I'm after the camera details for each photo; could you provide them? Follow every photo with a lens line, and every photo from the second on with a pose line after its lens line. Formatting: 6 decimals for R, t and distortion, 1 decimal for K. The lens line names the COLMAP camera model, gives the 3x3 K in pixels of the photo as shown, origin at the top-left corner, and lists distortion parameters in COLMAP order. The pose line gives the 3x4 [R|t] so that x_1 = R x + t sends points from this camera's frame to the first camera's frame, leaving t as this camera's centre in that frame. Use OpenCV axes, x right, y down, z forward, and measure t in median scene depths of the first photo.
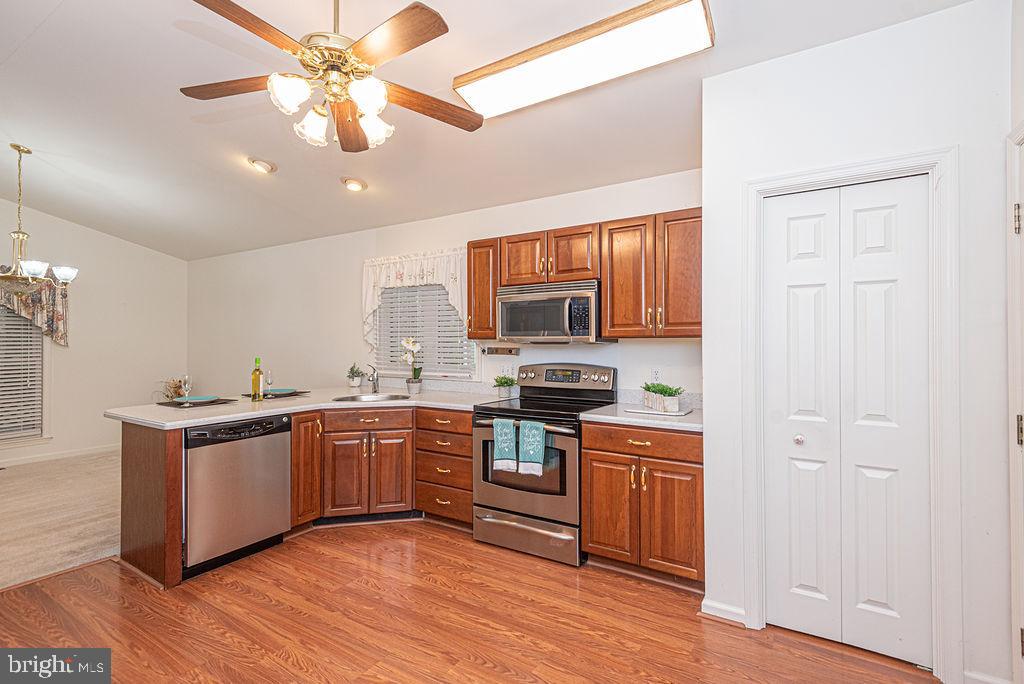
lens RADIAL K [[480.5, 0, 527.1], [0, 480.5, 333.9], [0, 0, 1]] dist [0.030340, -0.012725]
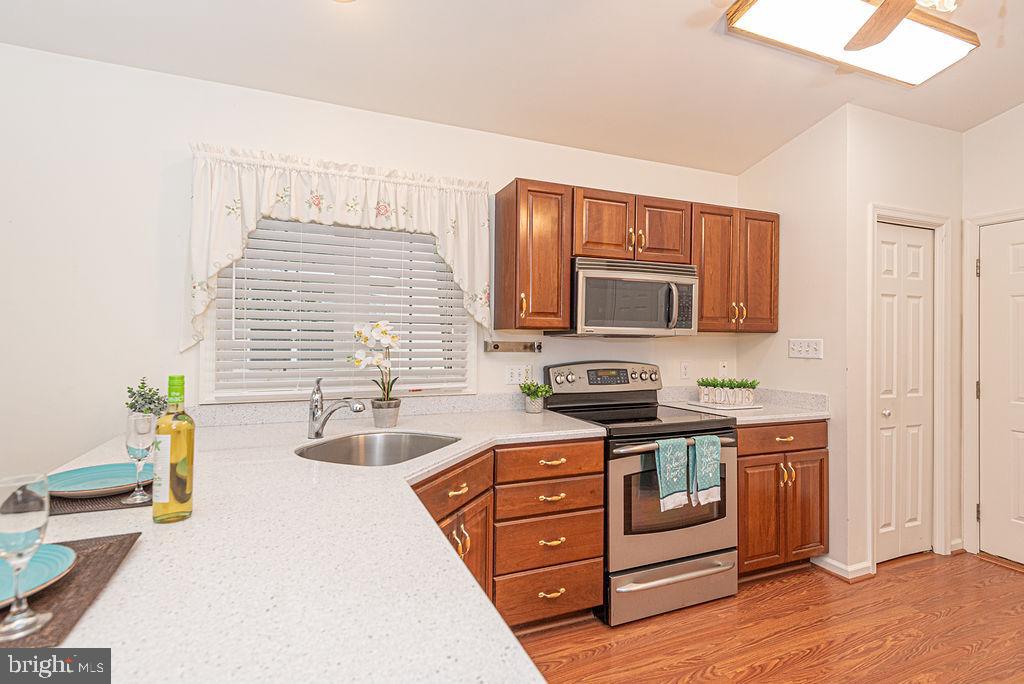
lens RADIAL K [[480.5, 0, 500.4], [0, 480.5, 328.0], [0, 0, 1]] dist [0.030340, -0.012725]
pose [[0.584467, 0.026495, 0.810985, -0.700011], [-0.025850, 0.999567, -0.014026, 0.020839], [-0.811006, -0.012766, 0.584899, 0.677180]]
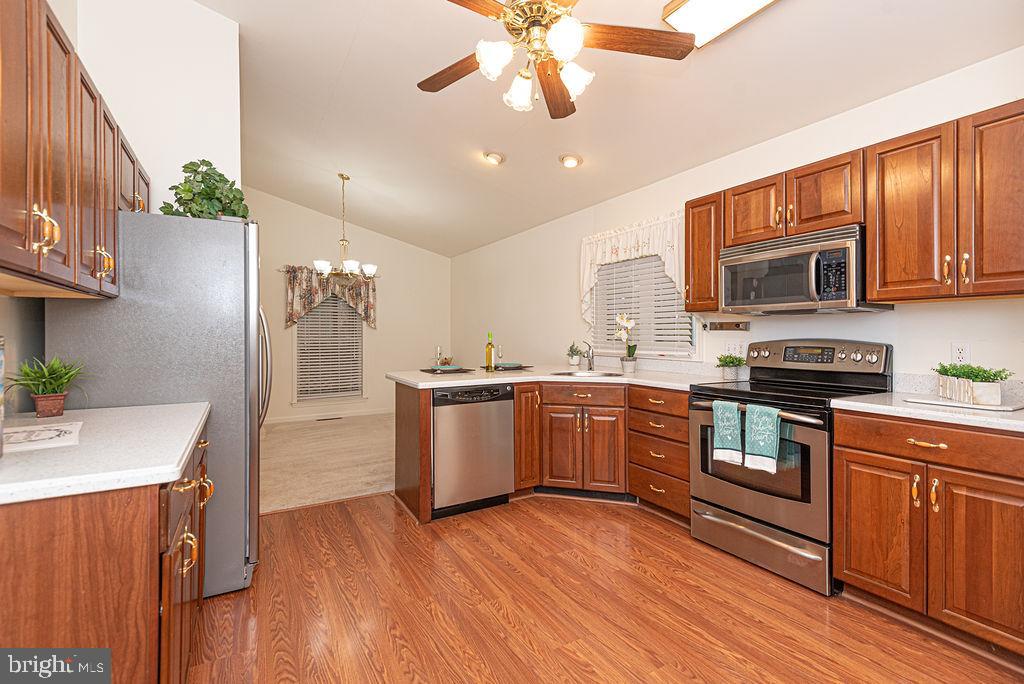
lens RADIAL K [[480.5, 0, 532.3], [0, 480.5, 329.2], [0, 0, 1]] dist [0.030340, -0.012725]
pose [[0.893247, 0.004752, -0.449540, 0.027752], [-0.003822, 0.999988, 0.002976, 0.044696], [0.449549, -0.000940, 0.893255, 0.075566]]
